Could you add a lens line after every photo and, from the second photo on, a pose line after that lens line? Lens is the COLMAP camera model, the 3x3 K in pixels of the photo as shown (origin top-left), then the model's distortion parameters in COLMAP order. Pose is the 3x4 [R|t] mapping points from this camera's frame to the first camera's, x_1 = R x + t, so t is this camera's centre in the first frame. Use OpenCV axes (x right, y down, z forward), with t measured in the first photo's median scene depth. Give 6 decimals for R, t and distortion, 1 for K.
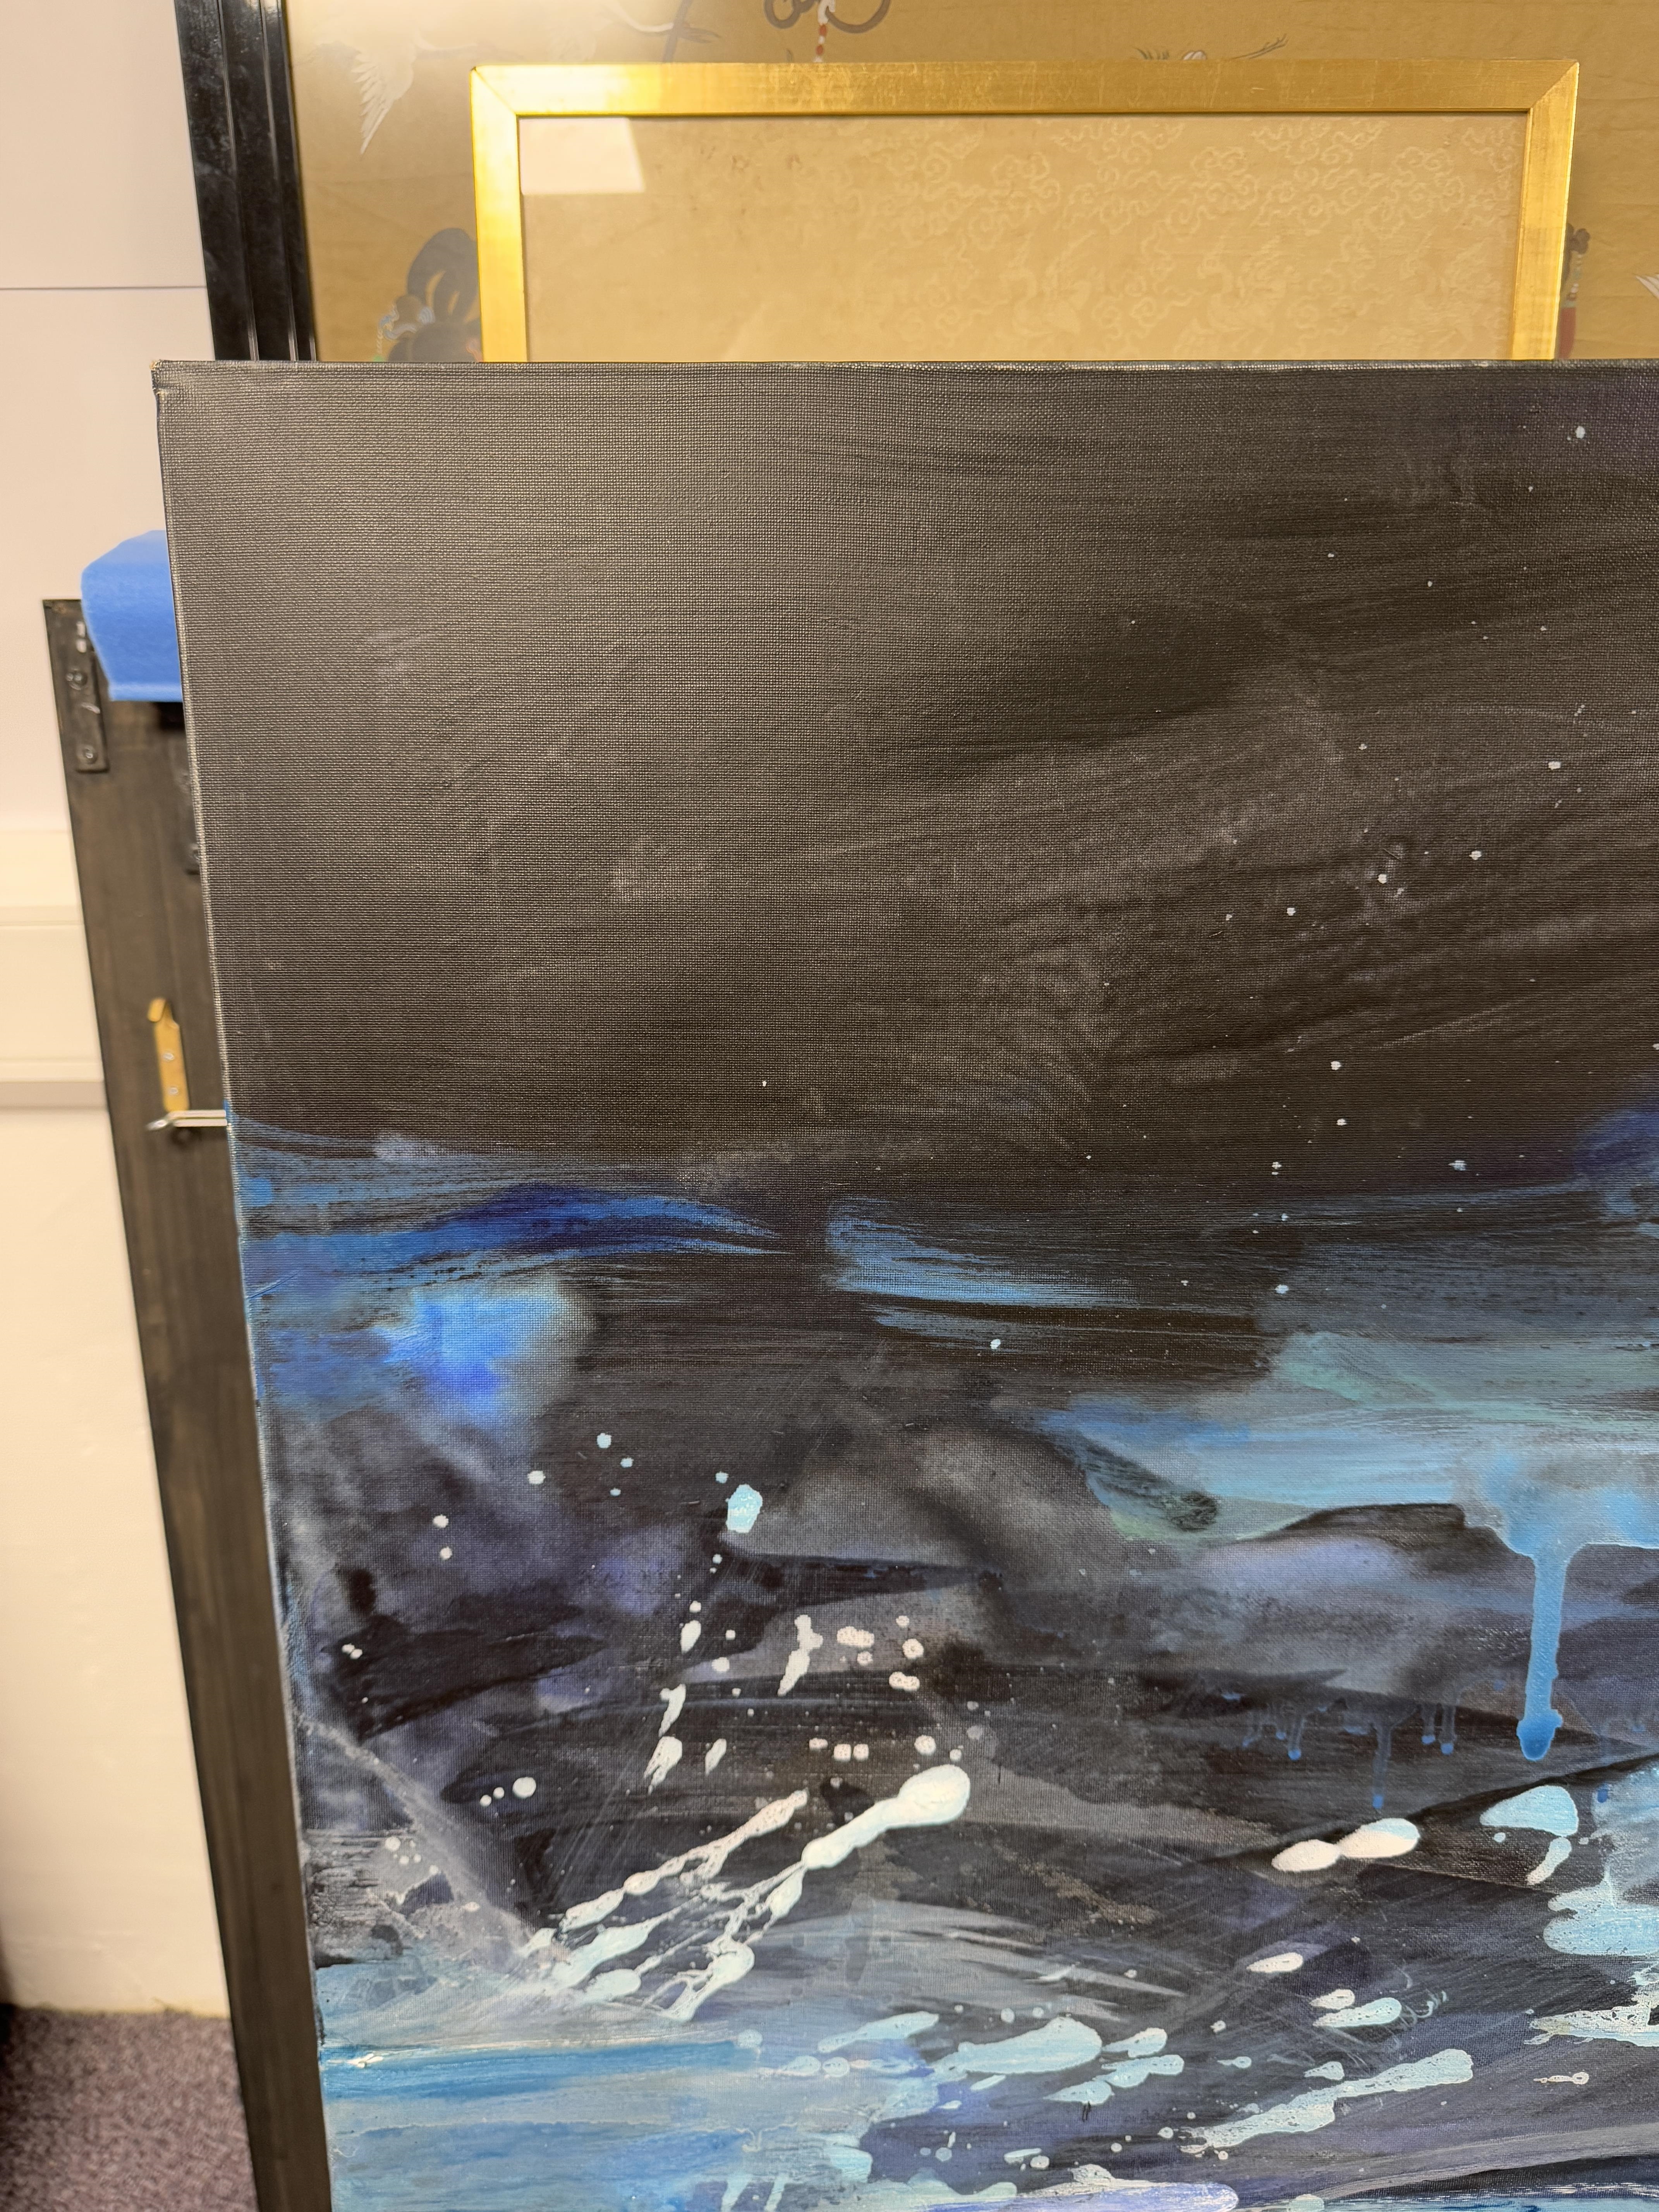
lens RADIAL K [[1490.5, 0, 827.4], [0, 1490.5, 1099.1], [0, 0, 1]] dist [-0.011286, -0.007889]
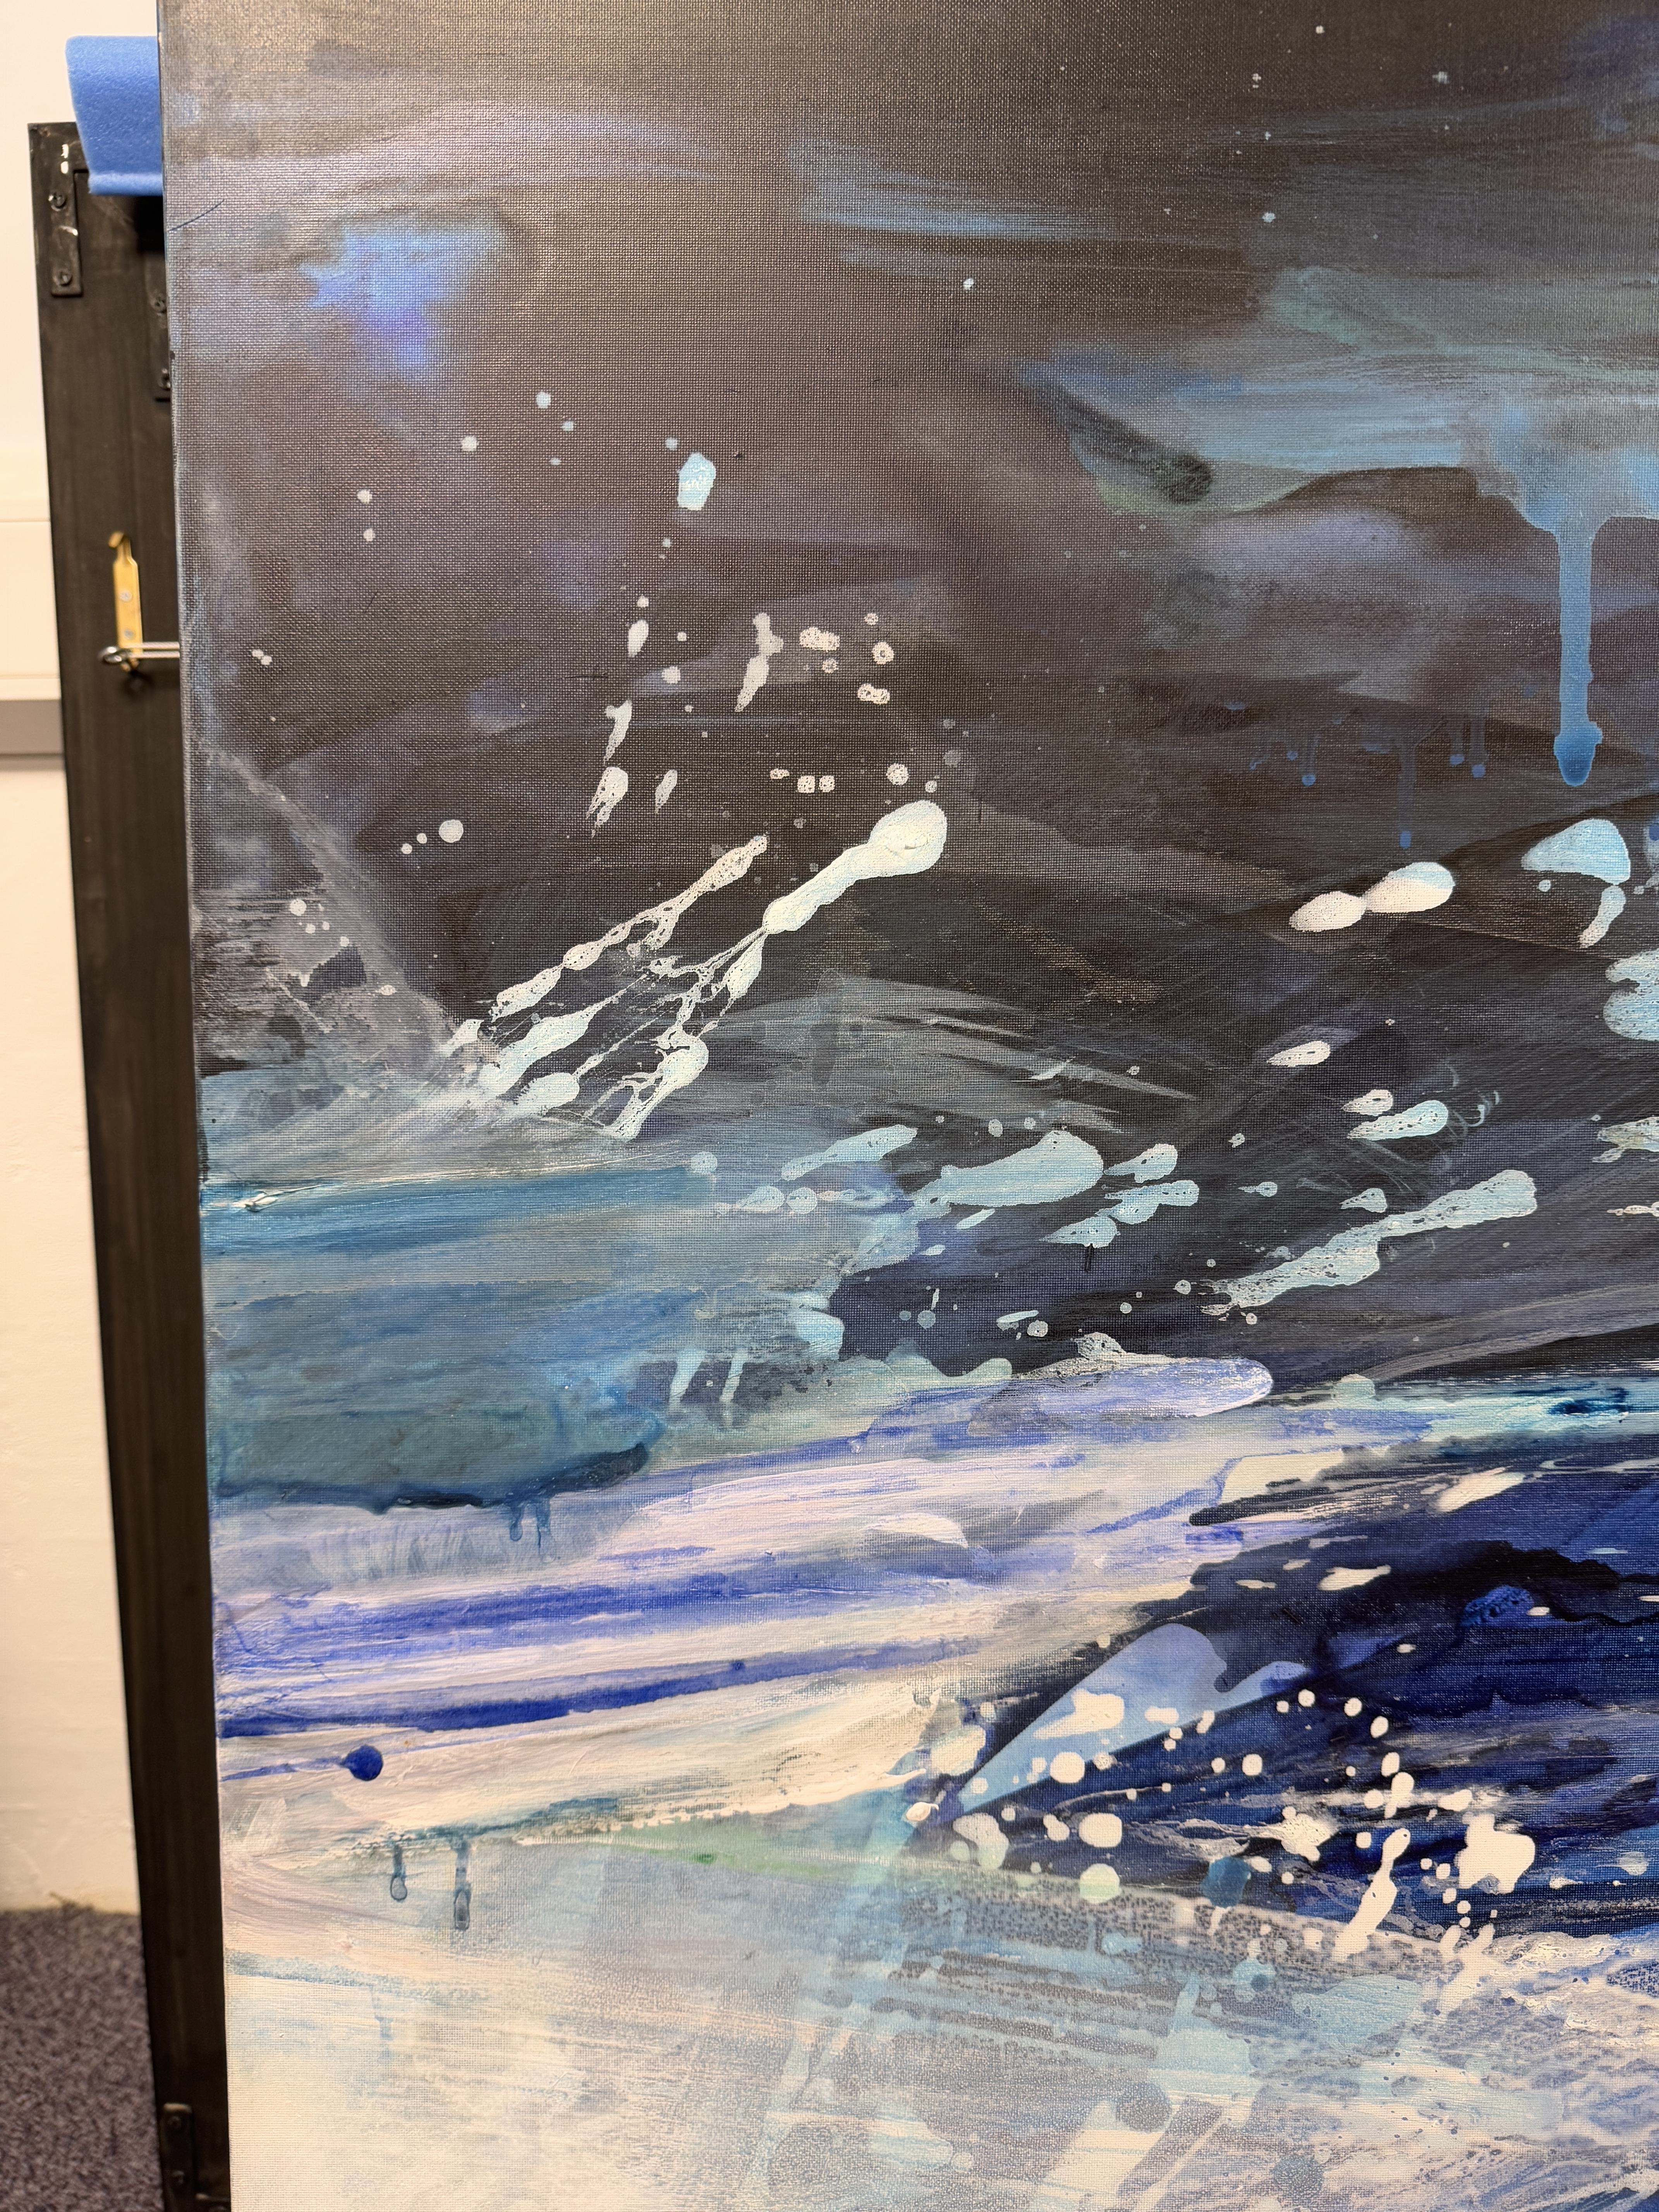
lens RADIAL K [[1444.7, 0, 832.4], [0, 1444.7, 1109.6], [0, 0, 1]] dist [0.154795, -0.332417]
pose [[0.999912, -0.003827, 0.012666, 0.013380], [0.005576, 0.989986, -0.141055, 0.731935], [-0.011999, 0.141113, 0.989921, 0.144481]]
